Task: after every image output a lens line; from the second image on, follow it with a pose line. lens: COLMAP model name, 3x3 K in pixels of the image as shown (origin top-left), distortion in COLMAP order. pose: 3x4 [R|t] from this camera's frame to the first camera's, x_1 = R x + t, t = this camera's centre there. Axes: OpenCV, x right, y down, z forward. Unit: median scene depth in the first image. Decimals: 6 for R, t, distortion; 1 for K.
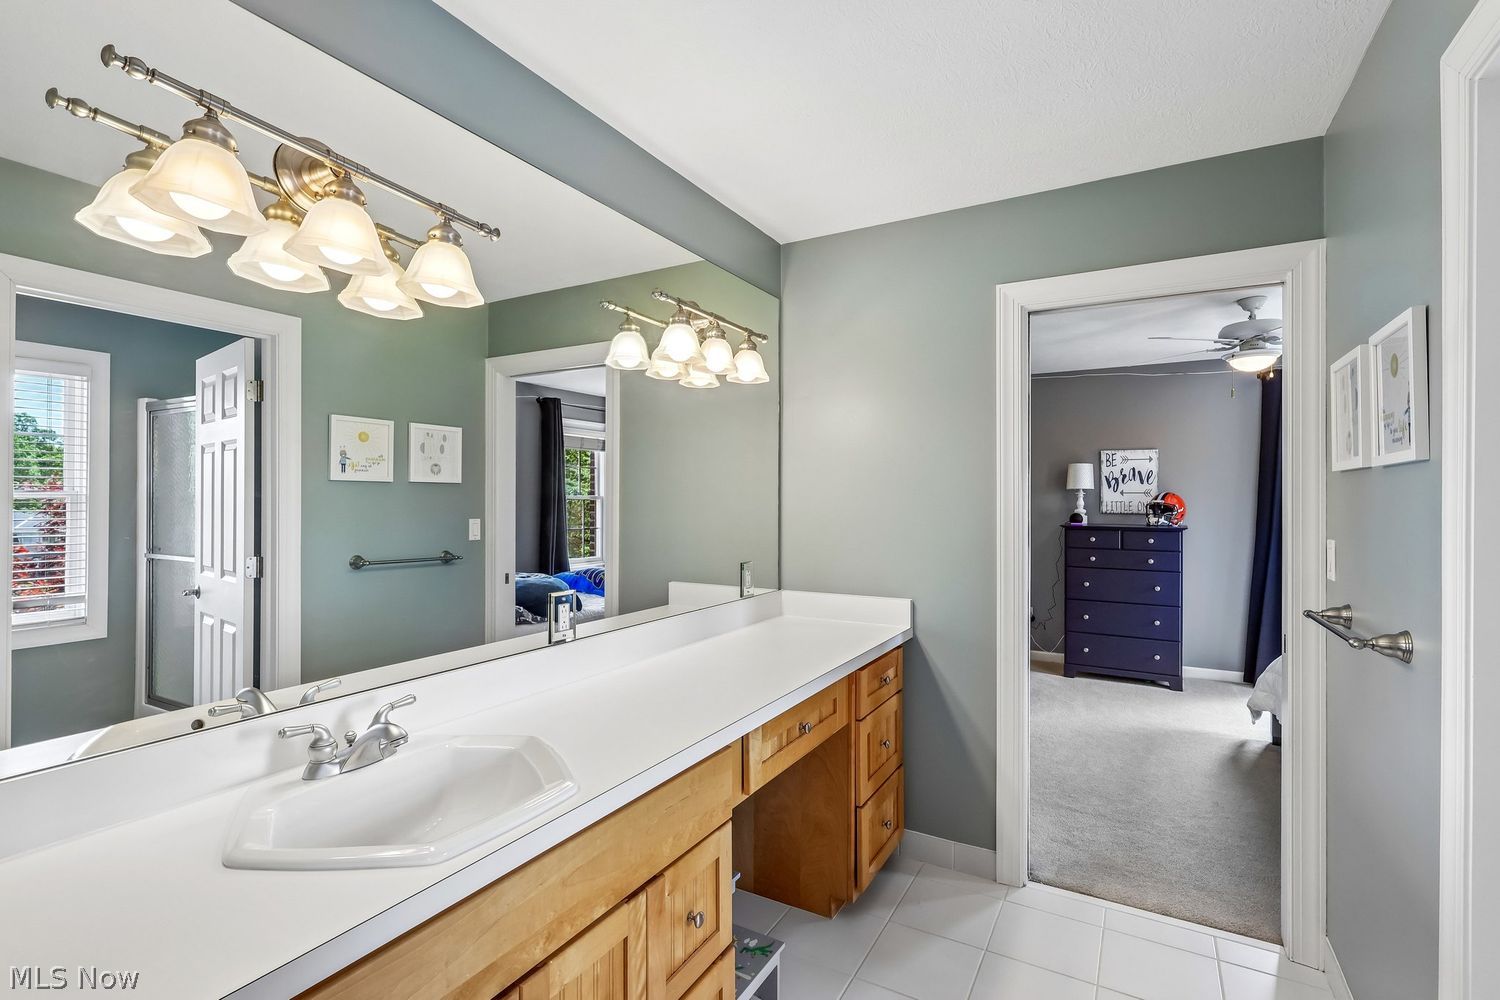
lens RADIAL K [[693.4, 0, 750.0], [0, 693.4, 500.0], [0, 0, 1]] dist [0.000506, -0.000264]
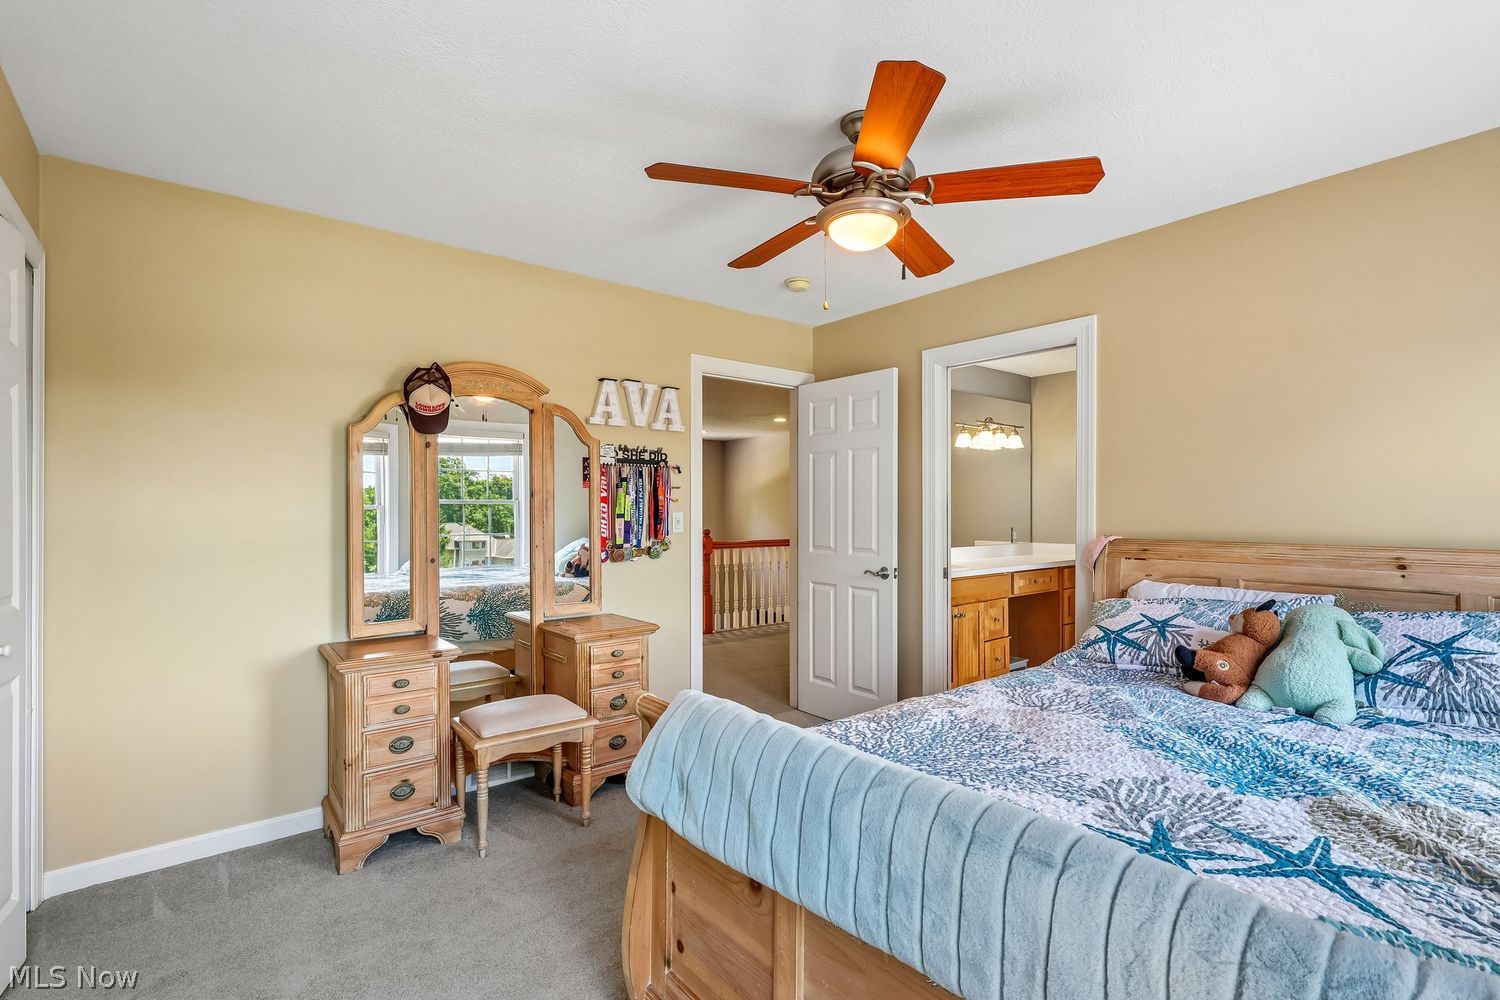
lens RADIAL K [[693.4, 0, 750.0], [0, 693.4, 500.0], [0, 0, 1]] dist [0.000506, -0.000264]
pose [[0.930372, -0.004058, -0.366594, 0.024430], [0.001557, 0.999973, -0.007119, 0.019590], [0.366614, 0.006052, 0.930354, -1.506000]]
